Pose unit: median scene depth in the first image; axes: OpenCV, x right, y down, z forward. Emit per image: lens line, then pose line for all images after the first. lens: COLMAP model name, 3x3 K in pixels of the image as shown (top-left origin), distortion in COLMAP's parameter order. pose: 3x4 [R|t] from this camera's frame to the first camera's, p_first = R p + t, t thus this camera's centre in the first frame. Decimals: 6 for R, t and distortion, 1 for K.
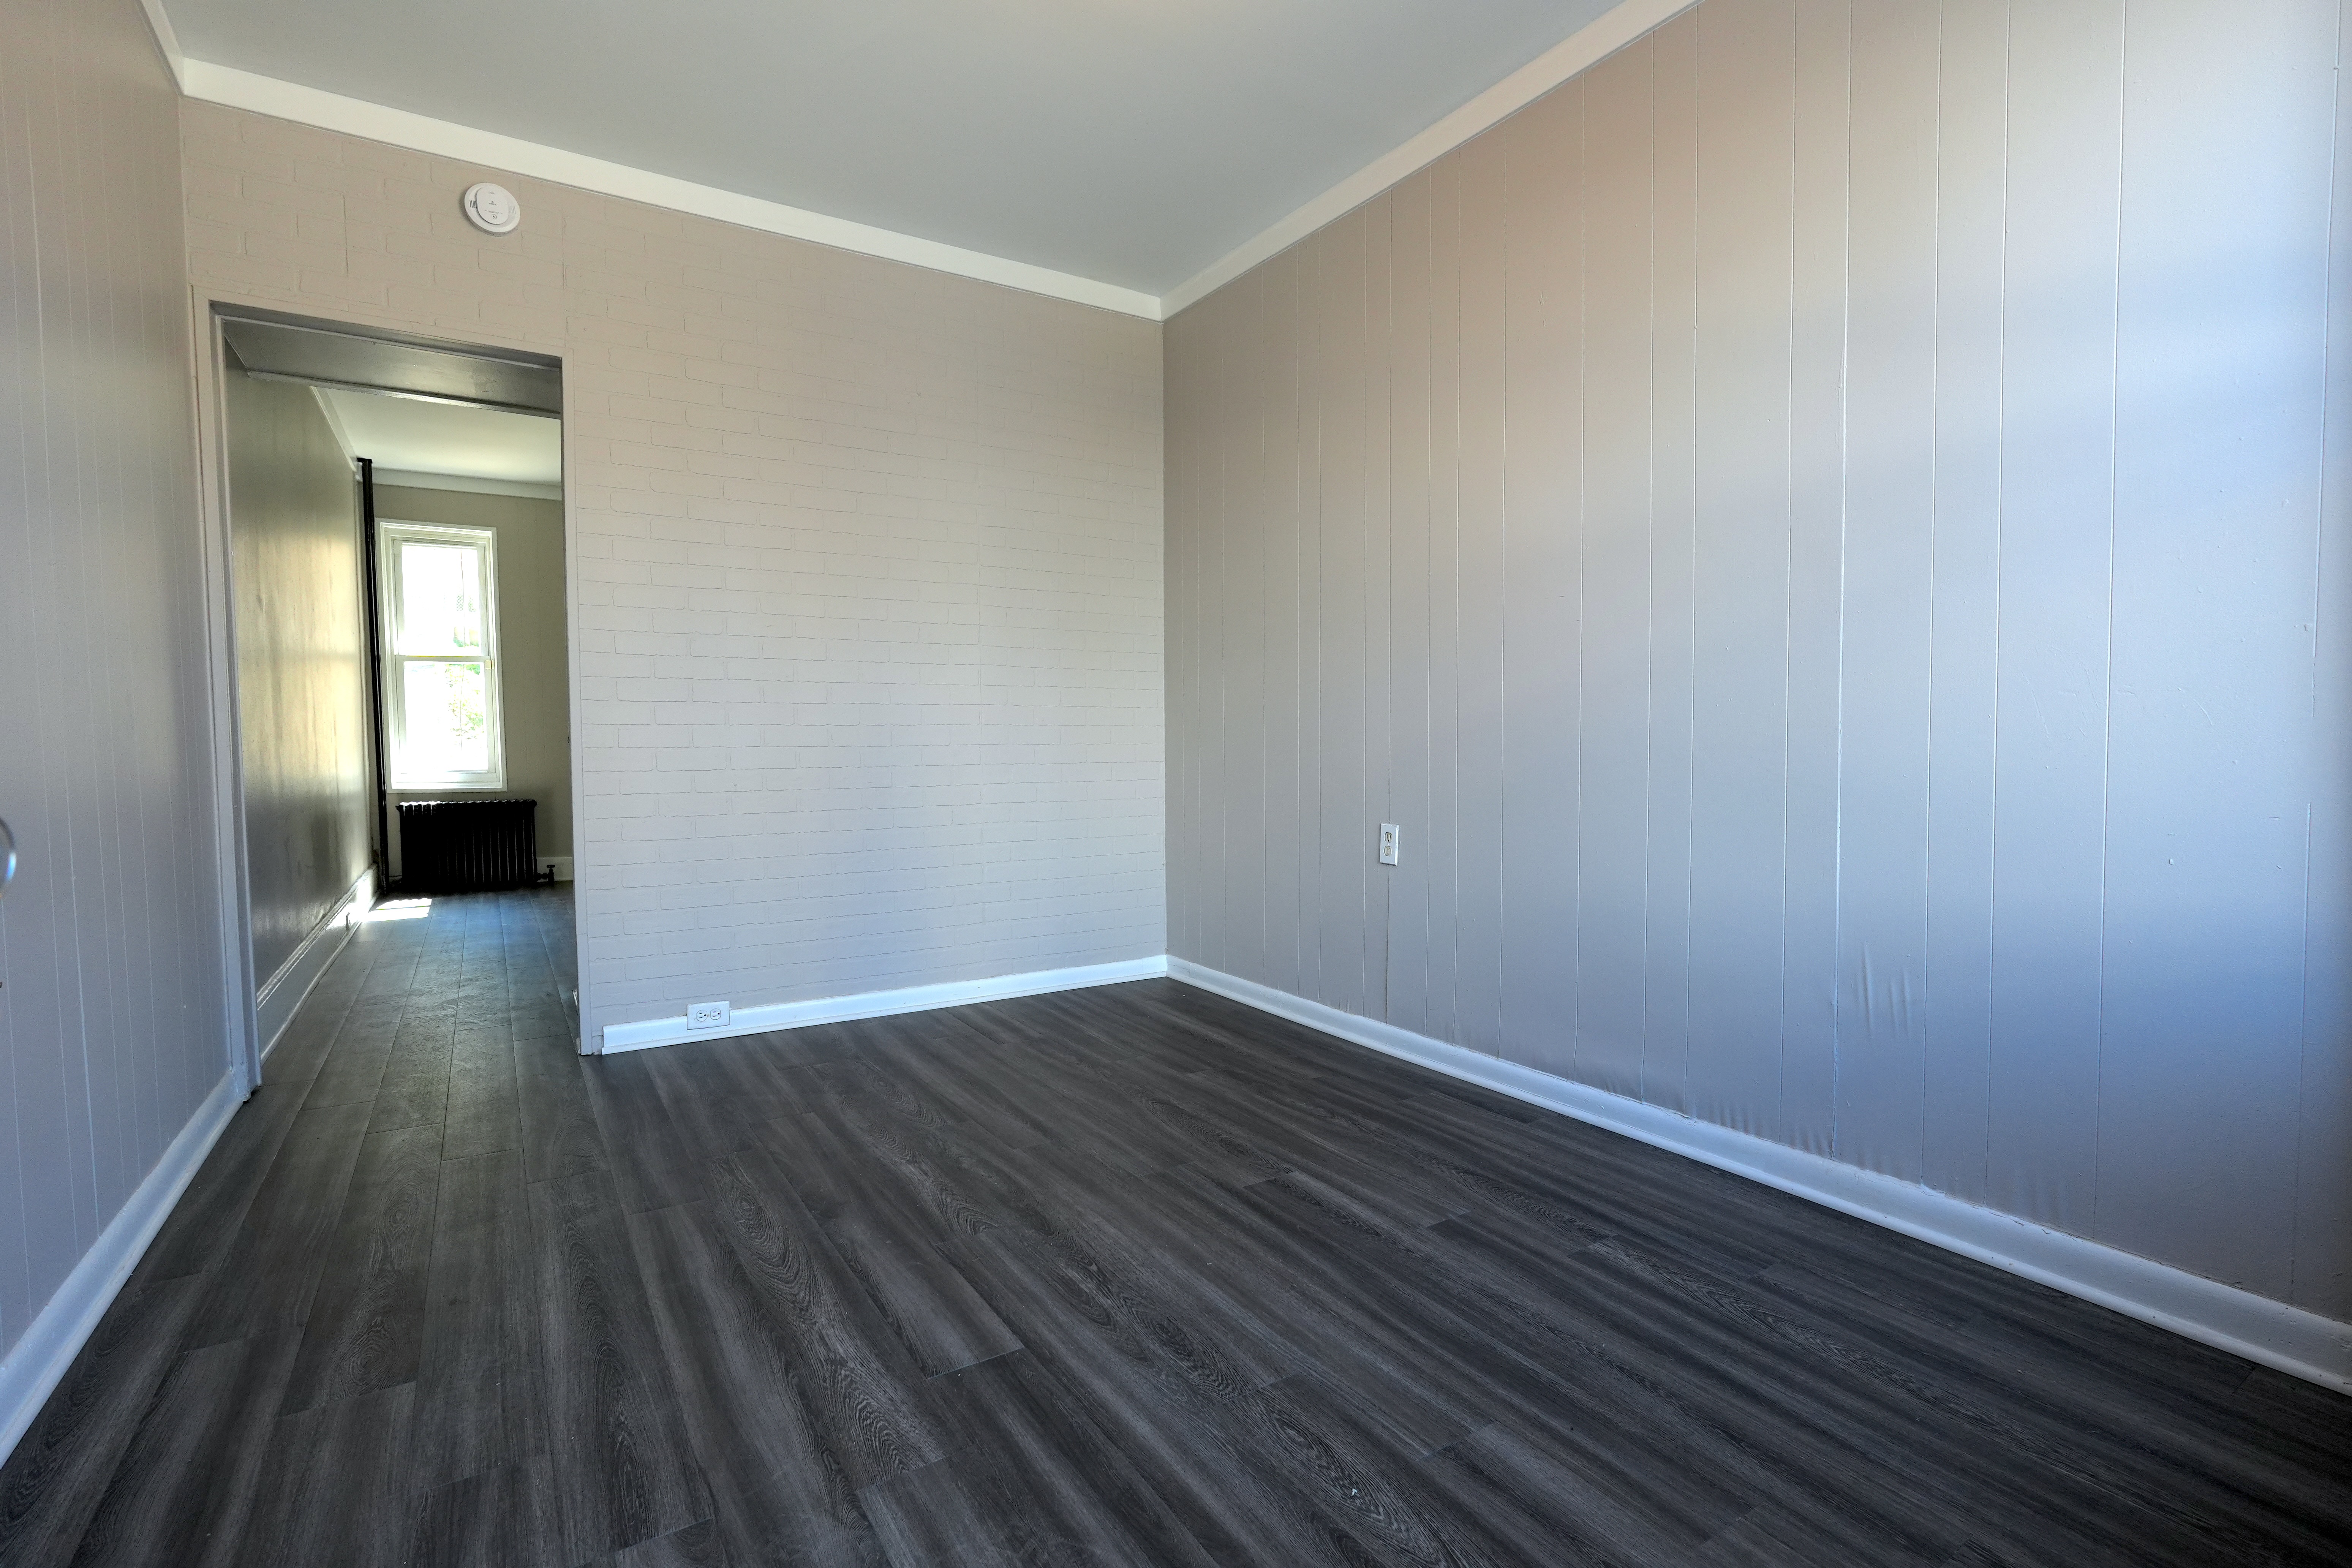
lens RADIAL K [[1073.8, 0, 1176.0], [0, 1073.8, 784.0], [0, 0, 1]] dist [-0.022671, 0.011030]
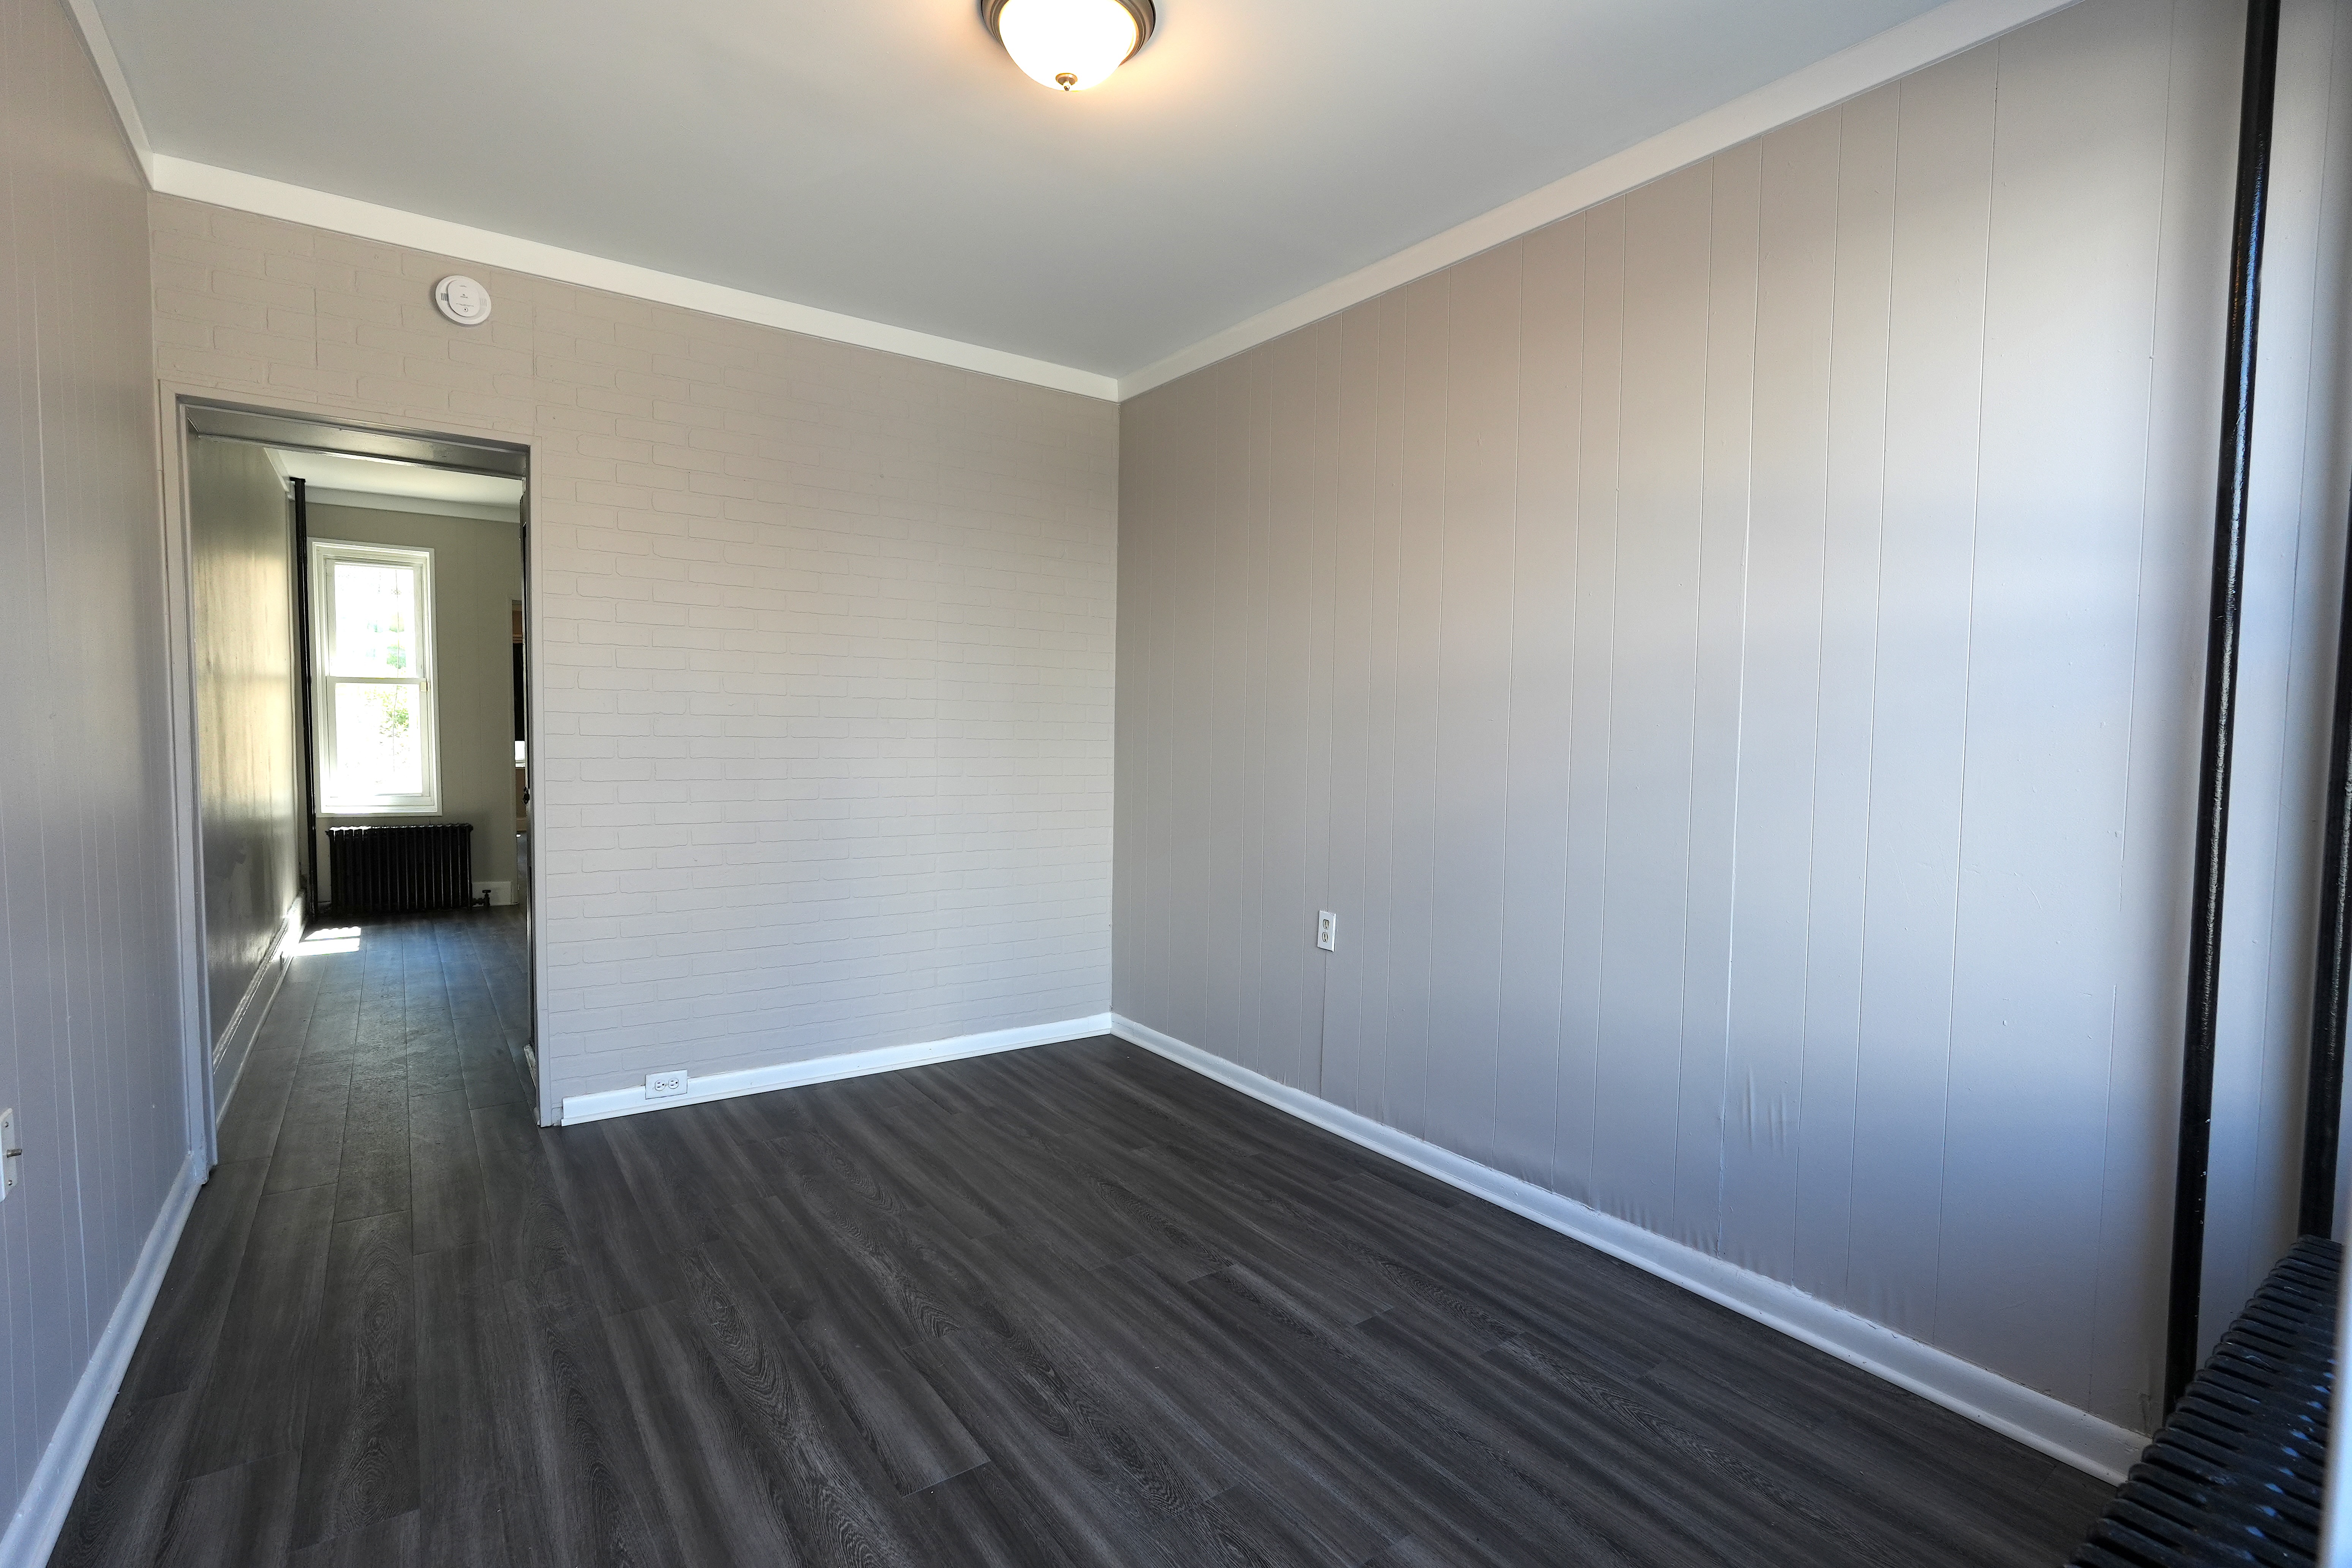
lens RADIAL K [[1076.7, 0, 1172.0], [0, 1076.7, 782.8], [0, 0, 1]] dist [-0.022036, 0.010701]
pose [[0.998285, 0.018948, 0.055385, -0.021869], [-0.019565, 0.999752, 0.010620, -0.136851], [-0.055170, -0.011685, 0.998409, -0.073321]]
